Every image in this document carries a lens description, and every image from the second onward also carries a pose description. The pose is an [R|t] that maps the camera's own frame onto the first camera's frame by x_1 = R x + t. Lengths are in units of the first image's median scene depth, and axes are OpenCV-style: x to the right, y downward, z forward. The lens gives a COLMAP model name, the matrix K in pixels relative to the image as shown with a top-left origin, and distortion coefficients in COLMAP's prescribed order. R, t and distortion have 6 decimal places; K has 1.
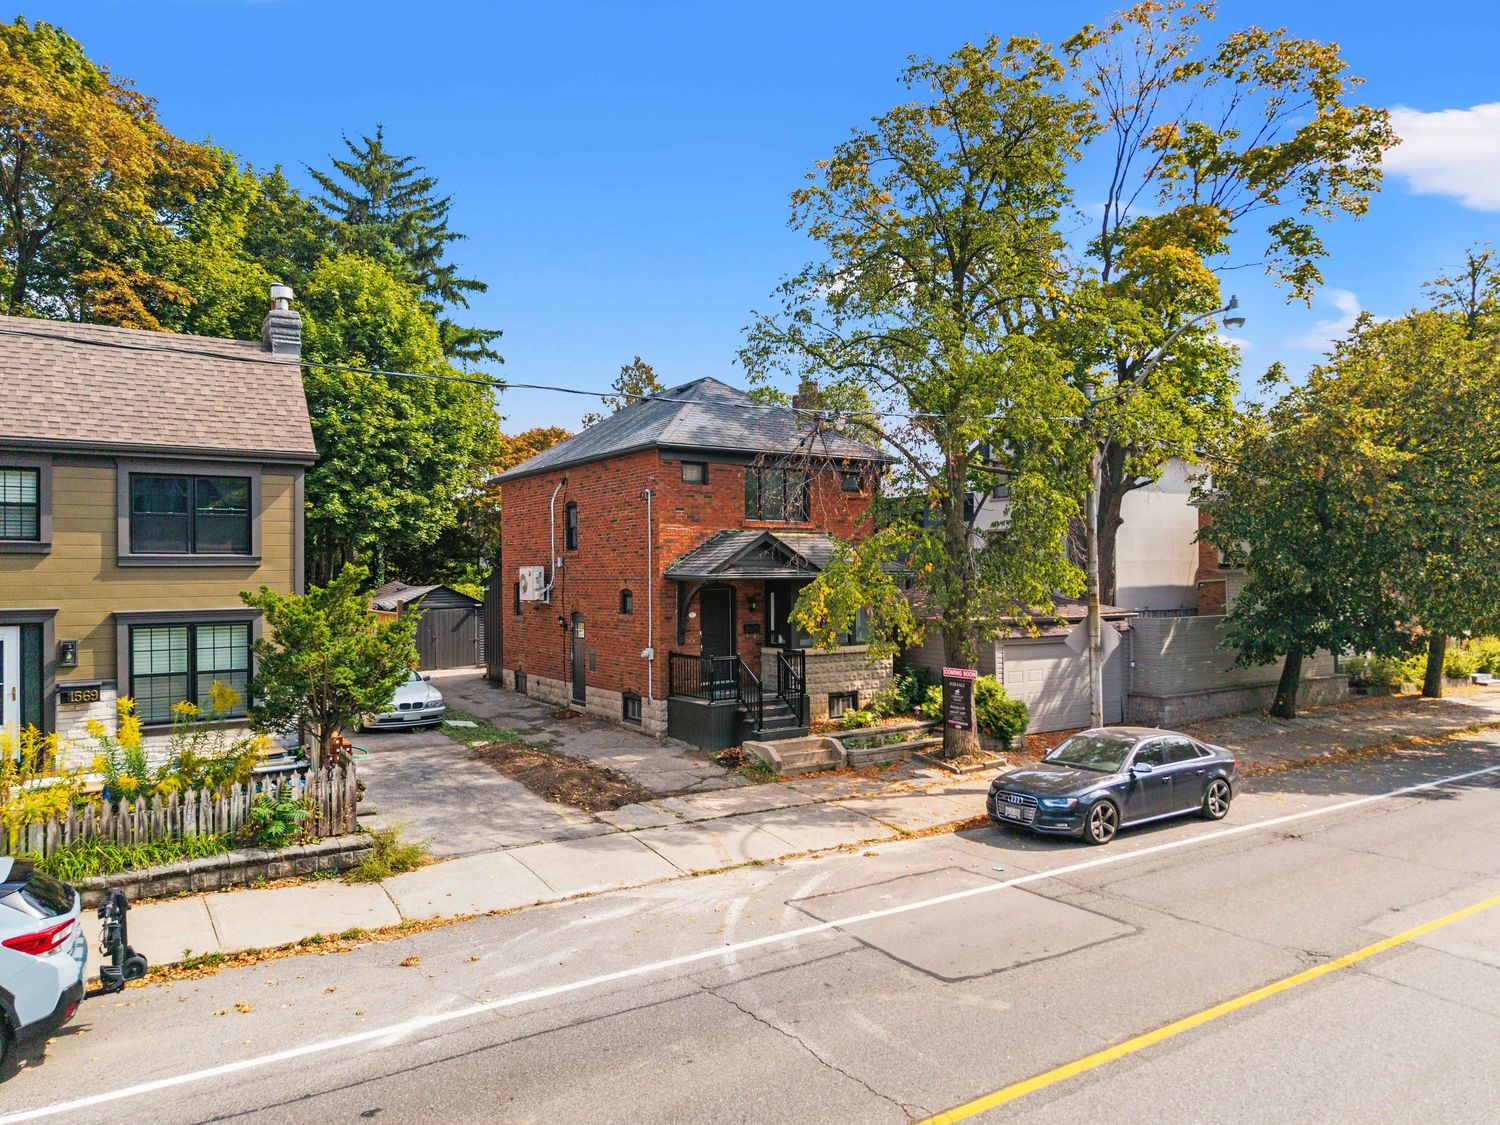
lens RADIAL K [[984.0, 0, 750.0], [0, 984.0, 562.5], [0, 0, 1]] dist [0.014001, -0.002502]
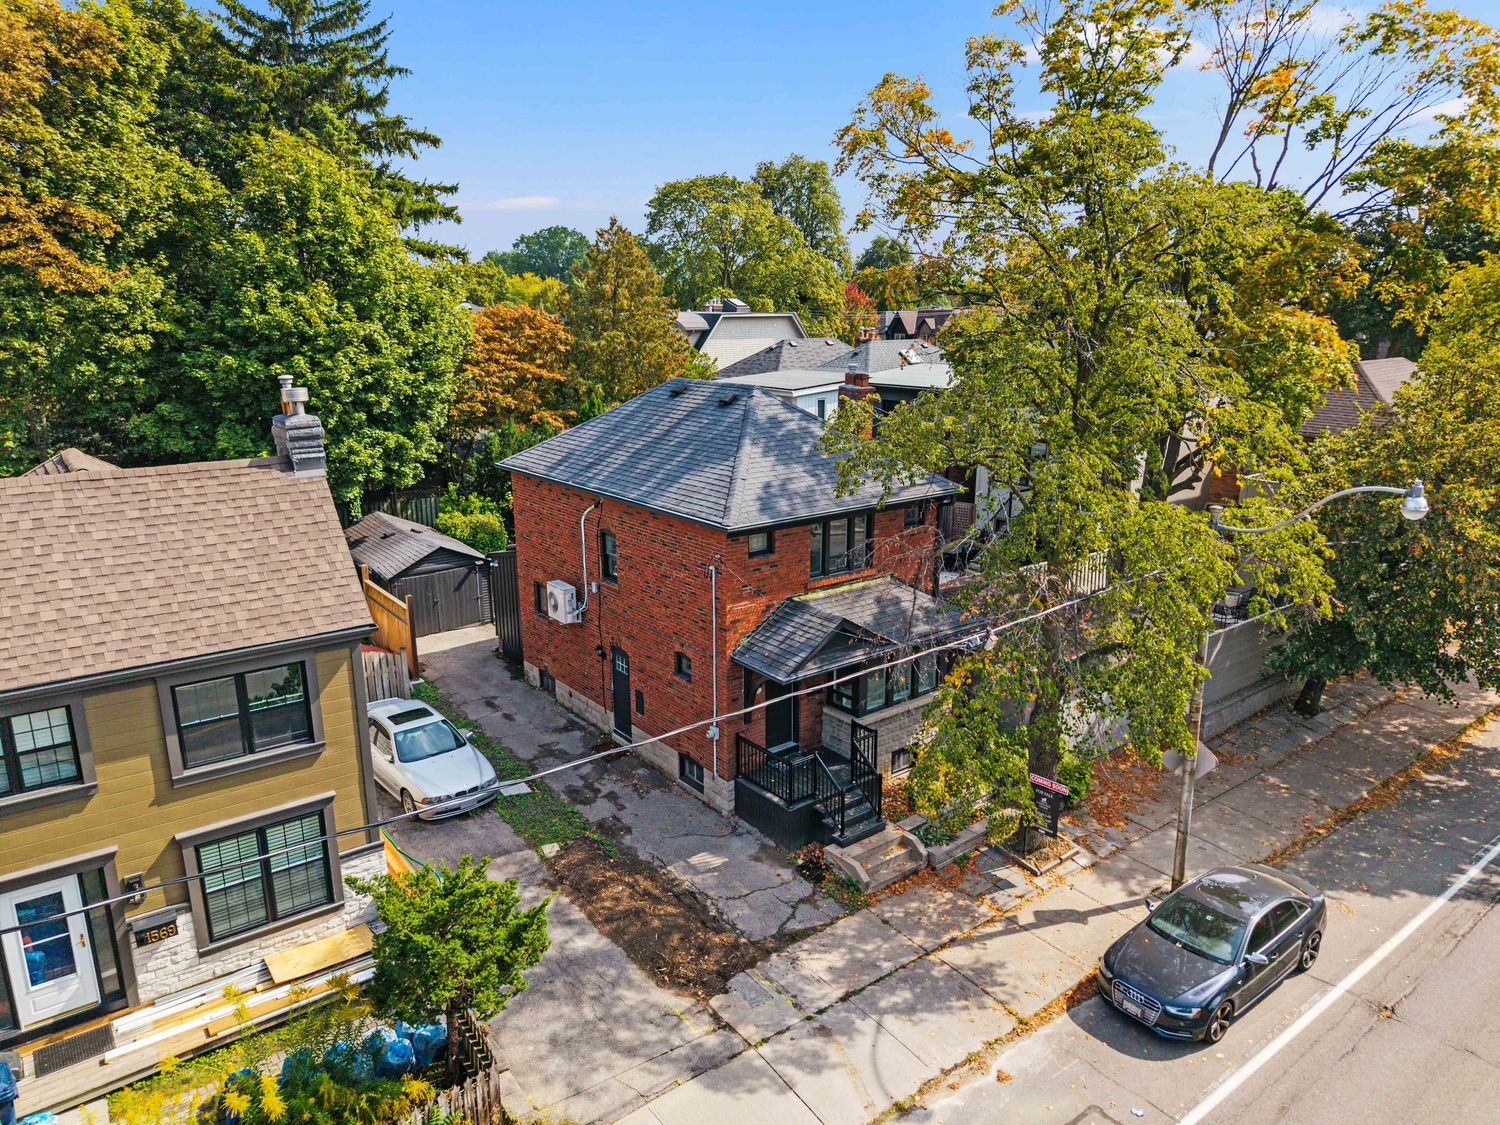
lens RADIAL K [[984.0, 0, 750.0], [0, 984.0, 562.5], [0, 0, 1]] dist [0.014001, -0.002502]
pose [[0.997339, -0.011843, 0.071941, -0.128933], [-0.006872, 0.967055, 0.254476, -0.297941], [-0.072585, -0.254294, 0.964399, 0.109764]]
